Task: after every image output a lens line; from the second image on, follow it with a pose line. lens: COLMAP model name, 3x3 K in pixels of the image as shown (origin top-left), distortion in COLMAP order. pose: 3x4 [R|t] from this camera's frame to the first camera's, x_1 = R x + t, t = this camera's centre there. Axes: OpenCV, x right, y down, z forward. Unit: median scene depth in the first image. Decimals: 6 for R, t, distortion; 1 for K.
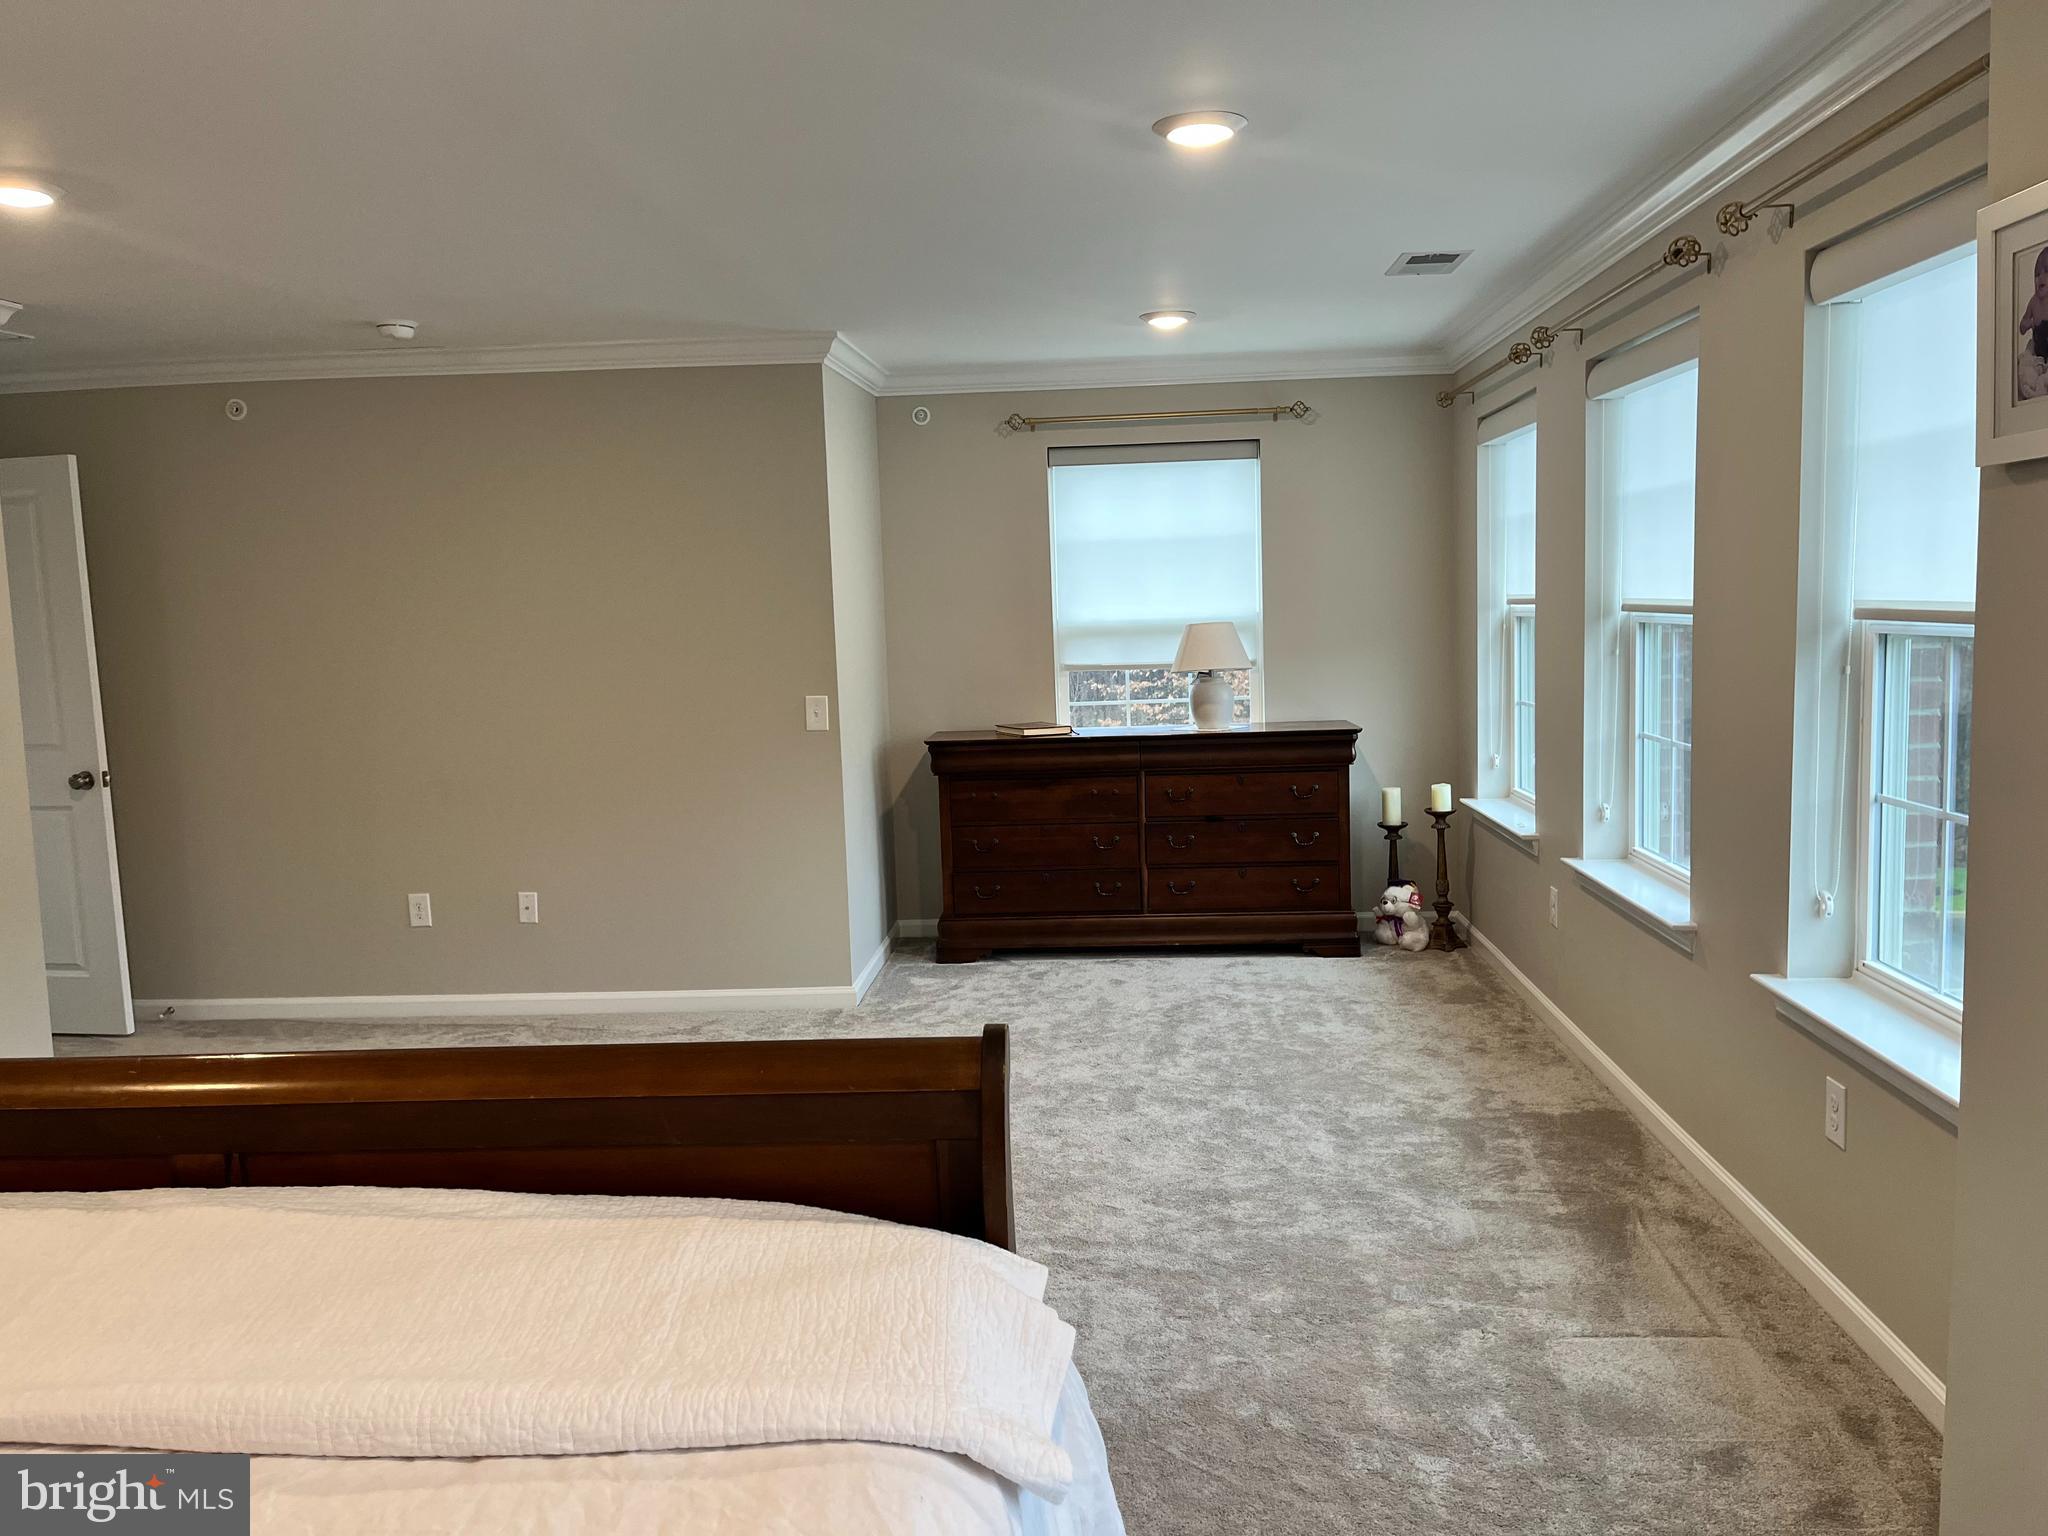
lens RADIAL K [[1549.0, 0, 1009.5], [0, 1549.0, 784.1], [0, 0, 1]] dist [0.084673, -0.112042]
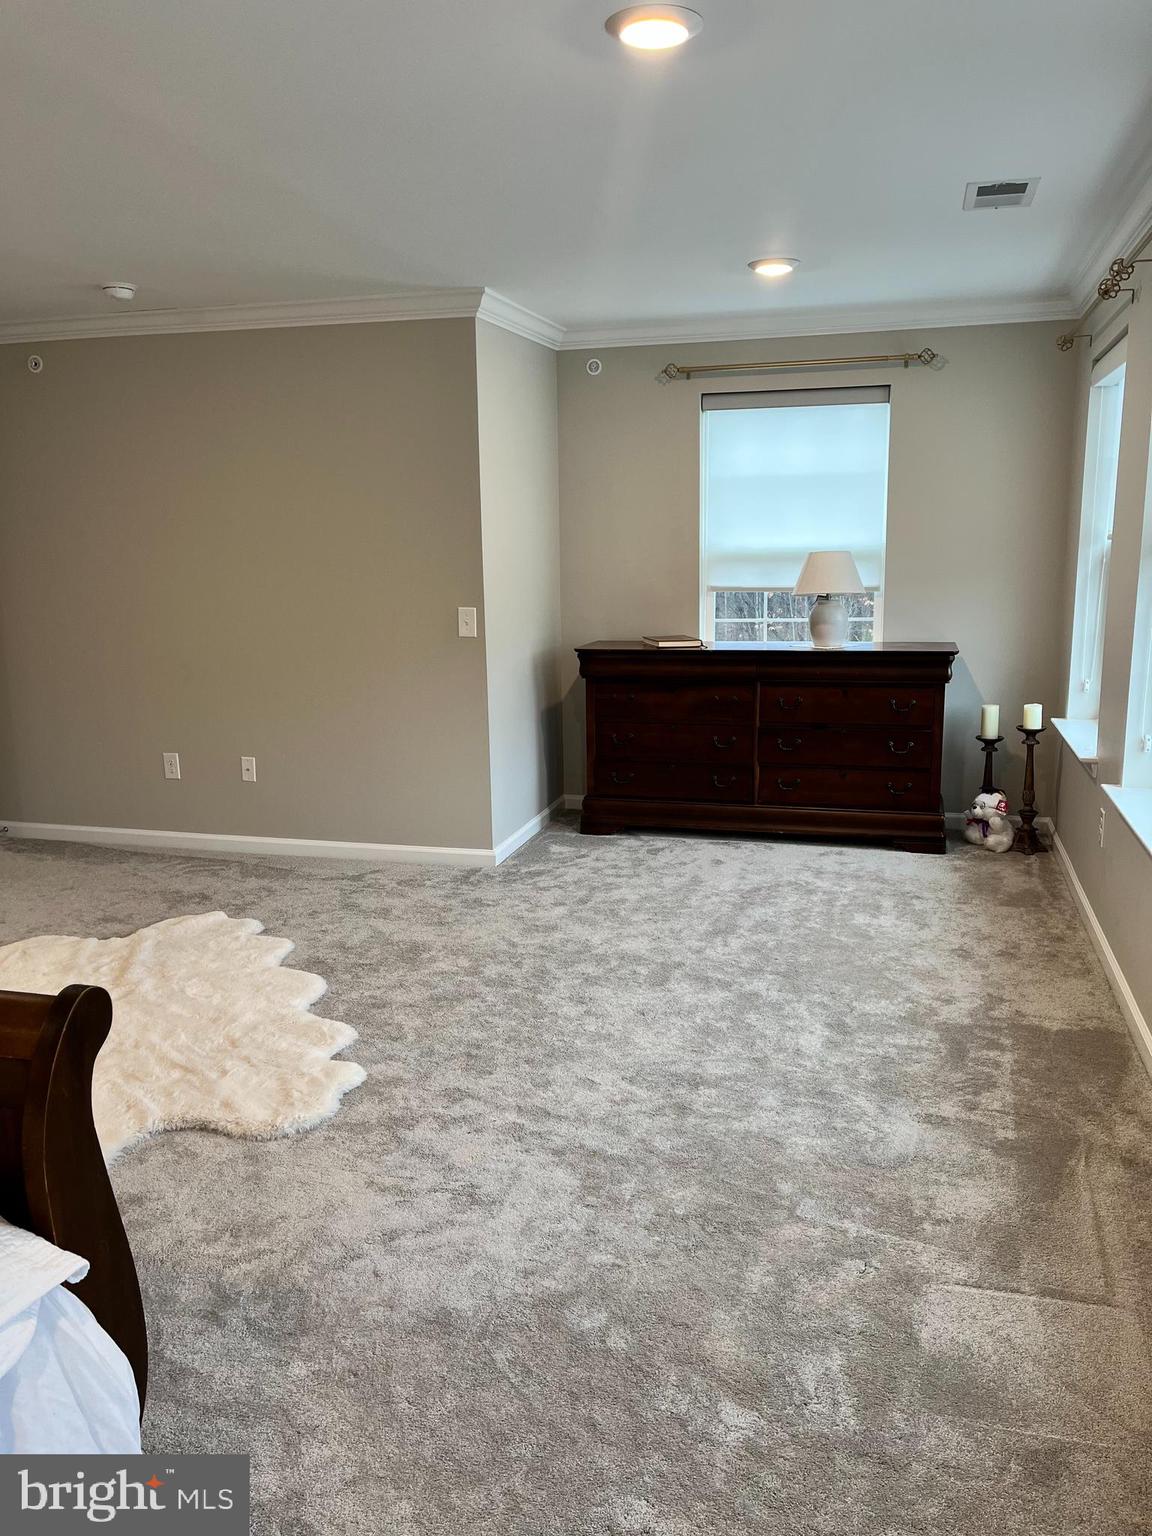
lens RADIAL K [[1161.8, 0, 572.1], [0, 1161.8, 764.8], [0, 0, 1]] dist [0.084673, -0.112042]
pose [[0.979237, 0.056892, -0.194571, 0.156176], [-0.041482, 0.995737, 0.082379, -0.015399], [0.198428, -0.072597, 0.977423, 0.157273]]
